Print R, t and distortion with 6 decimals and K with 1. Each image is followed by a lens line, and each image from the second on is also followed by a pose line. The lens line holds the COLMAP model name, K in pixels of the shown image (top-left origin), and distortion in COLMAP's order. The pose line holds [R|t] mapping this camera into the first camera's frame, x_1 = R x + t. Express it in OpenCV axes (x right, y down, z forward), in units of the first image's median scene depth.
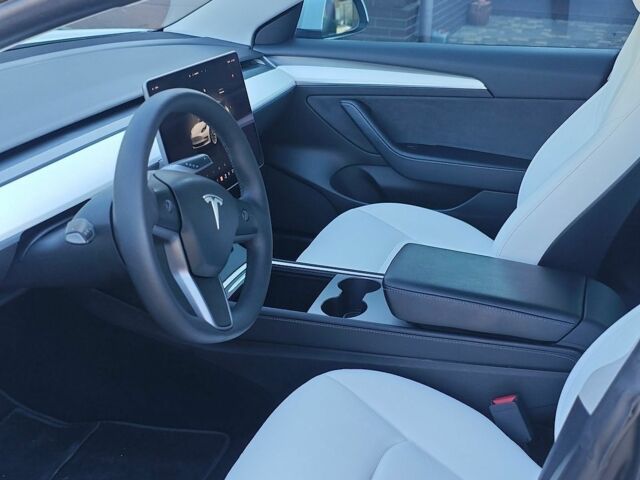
lens RADIAL K [[823.3, 0, 320.0], [0, 823.3, 240.0], [0, 0, 1]] dist [0.107089, -0.277056]
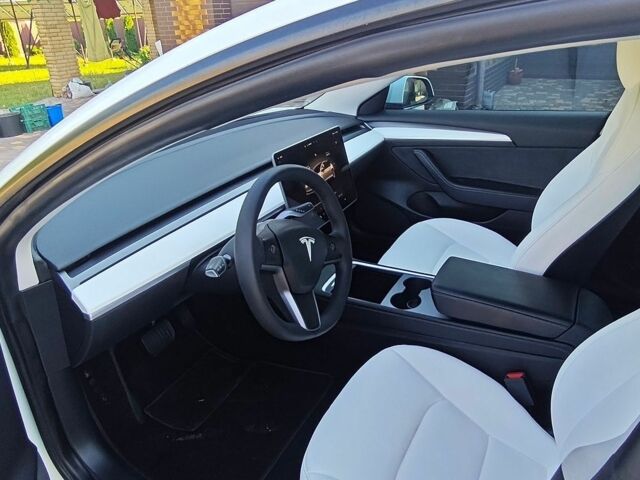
lens RADIAL K [[463.0, 0, 336.8], [0, 463.0, 241.0], [0, 0, 1]] dist [-0.005056, 0.003150]
pose [[0.983499, 0.002985, -0.180888, 0.053744], [0.009657, 0.997572, 0.068965, -0.078723], [0.180655, -0.069574, 0.981083, 0.151026]]
